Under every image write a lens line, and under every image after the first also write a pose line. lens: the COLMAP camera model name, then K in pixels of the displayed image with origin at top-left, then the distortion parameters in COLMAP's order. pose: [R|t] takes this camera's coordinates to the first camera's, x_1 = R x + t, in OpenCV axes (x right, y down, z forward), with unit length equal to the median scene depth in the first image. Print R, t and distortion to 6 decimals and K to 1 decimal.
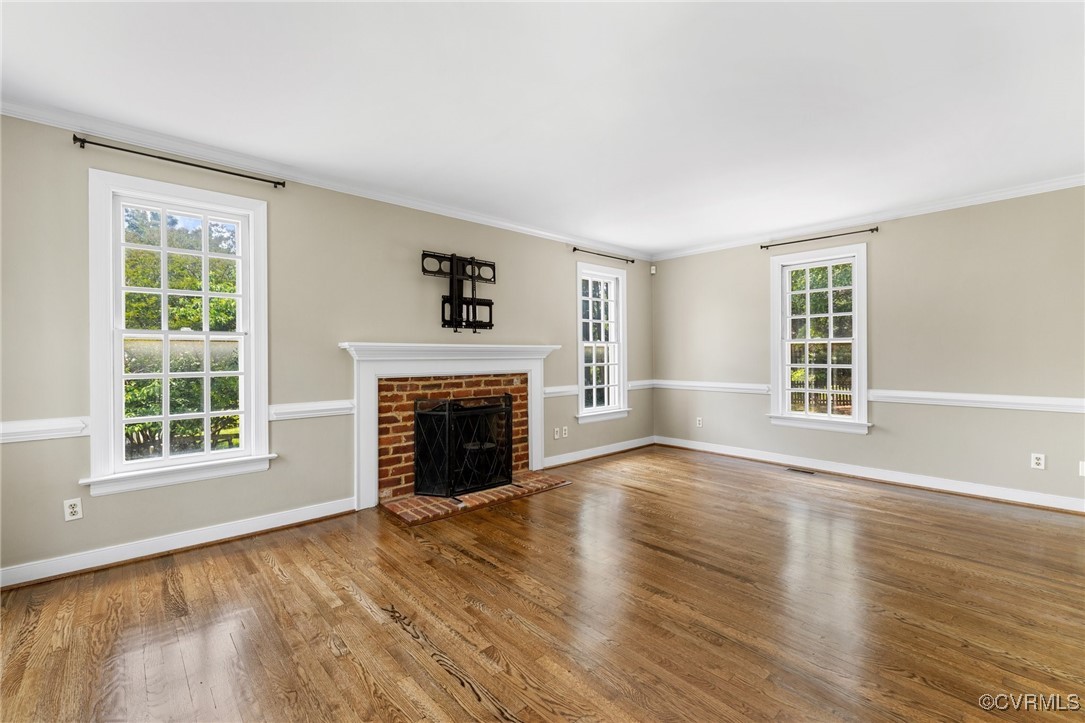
lens RADIAL K [[457.6, 0, 507.8], [0, 457.6, 353.0], [0, 0, 1]] dist [-0.000293, -0.000038]
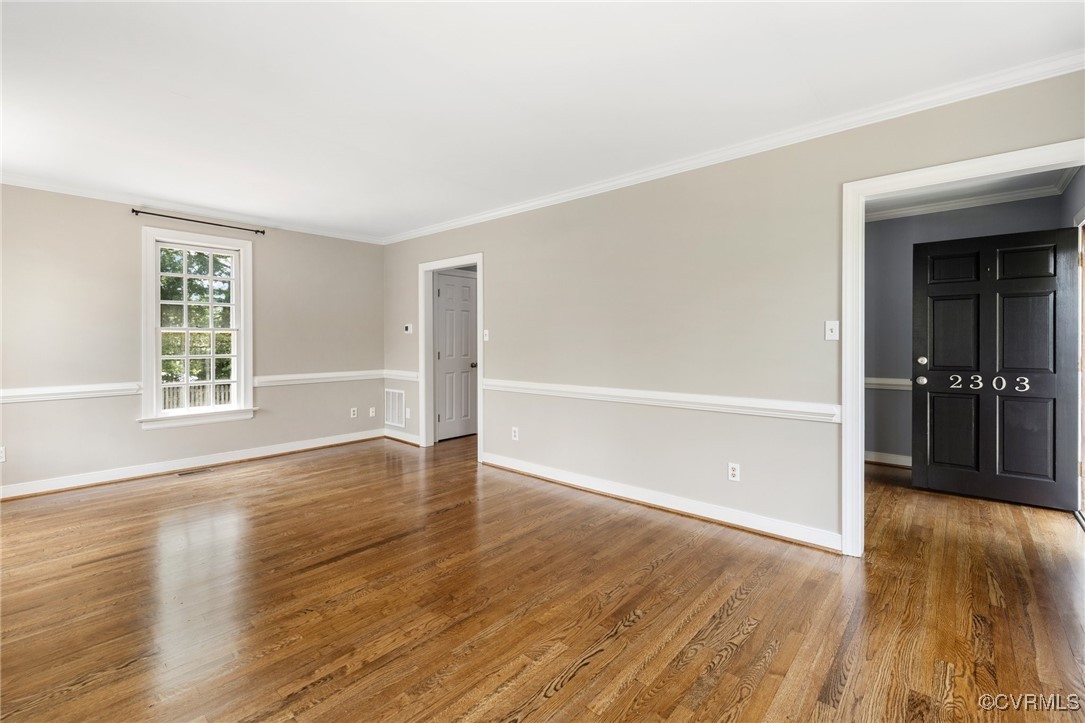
lens RADIAL K [[481.8, 0, 544.0], [0, 481.8, 343.6], [0, 0, 1]] dist [-0.000042, -0.000034]
pose [[-0.147586, -0.001905, 0.989047, -0.473418], [0.000303, 0.999998, 0.001971, -0.001115], [-0.989049, 0.000591, -0.147585, 0.511743]]
